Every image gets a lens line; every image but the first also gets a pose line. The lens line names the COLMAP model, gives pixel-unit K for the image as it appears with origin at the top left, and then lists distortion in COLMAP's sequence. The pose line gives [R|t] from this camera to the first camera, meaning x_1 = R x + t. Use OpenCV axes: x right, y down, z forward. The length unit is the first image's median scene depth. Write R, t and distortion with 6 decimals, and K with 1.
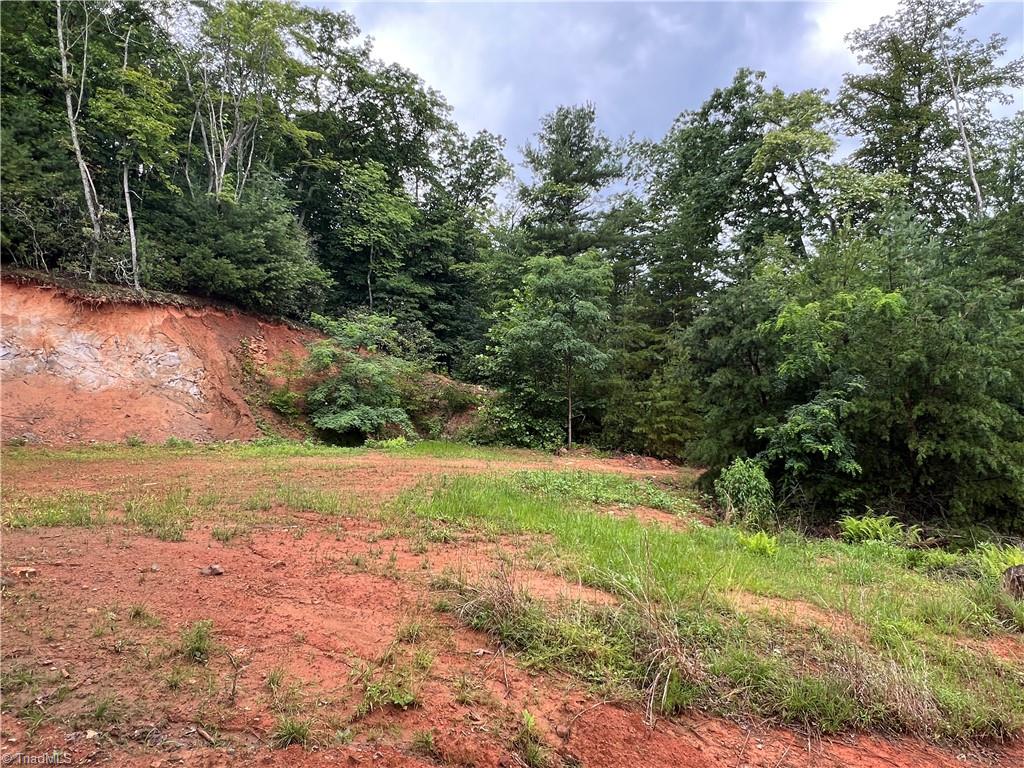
lens RADIAL K [[581.6, 0, 506.0], [0, 581.6, 384.2], [0, 0, 1]] dist [-0.003298, -0.000310]
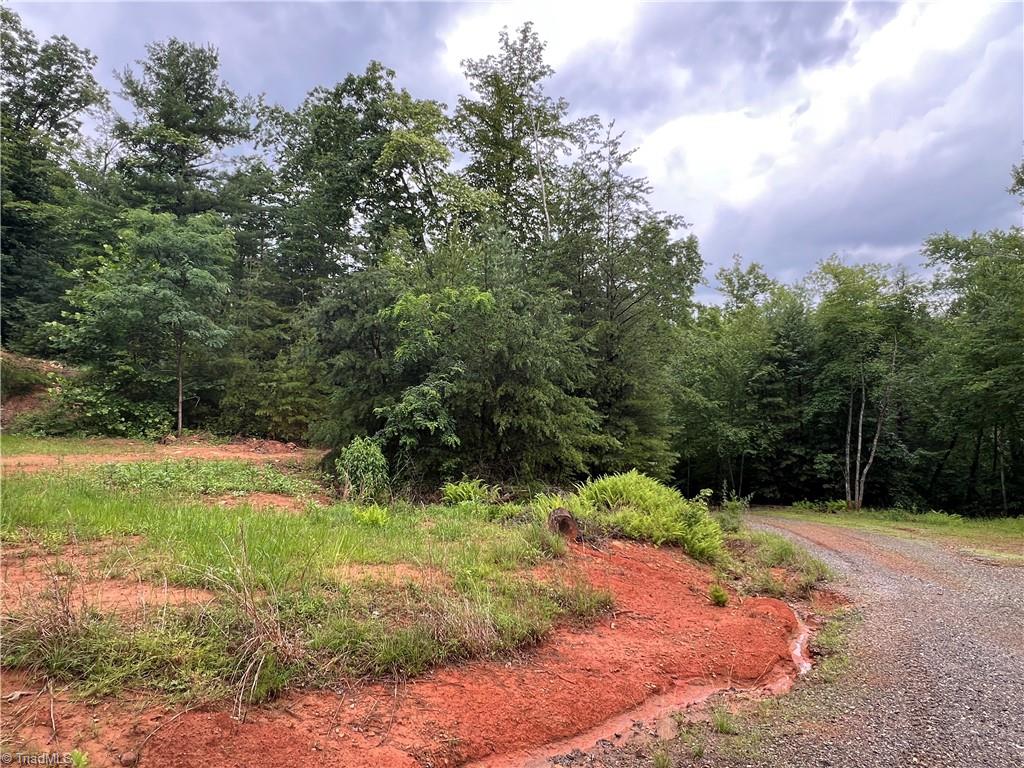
lens RADIAL K [[581.6, 0, 507.8], [0, 581.6, 384.6], [0, 0, 1]] dist [-0.003298, -0.000310]
pose [[0.819790, 0.005510, 0.572638, 0.013817], [-0.023302, 0.999447, 0.023742, 0.001444], [-0.572190, -0.032807, 0.819464, -0.002929]]
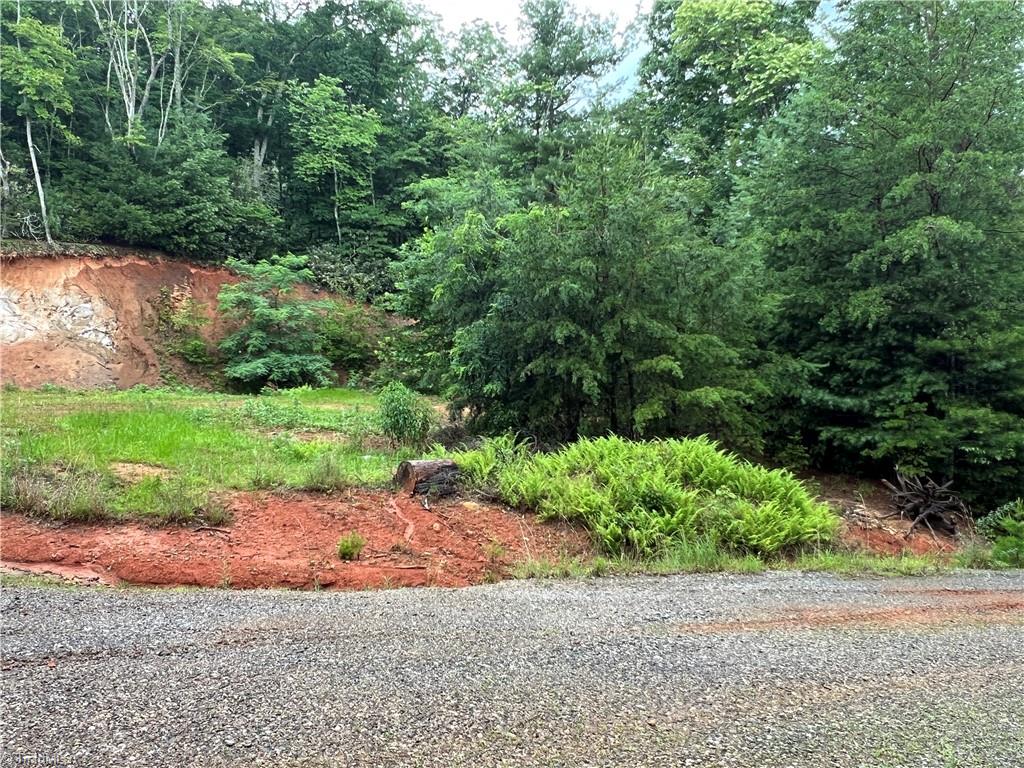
lens RADIAL K [[760.1, 0, 507.9], [0, 760.1, 385.5], [0, 0, 1]] dist [-0.002880, -0.003493]
pose [[0.973452, -0.016242, -0.228316, 0.410360], [0.031099, 0.997615, 0.061629, 0.026293], [0.226771, -0.067093, 0.971634, -0.110462]]
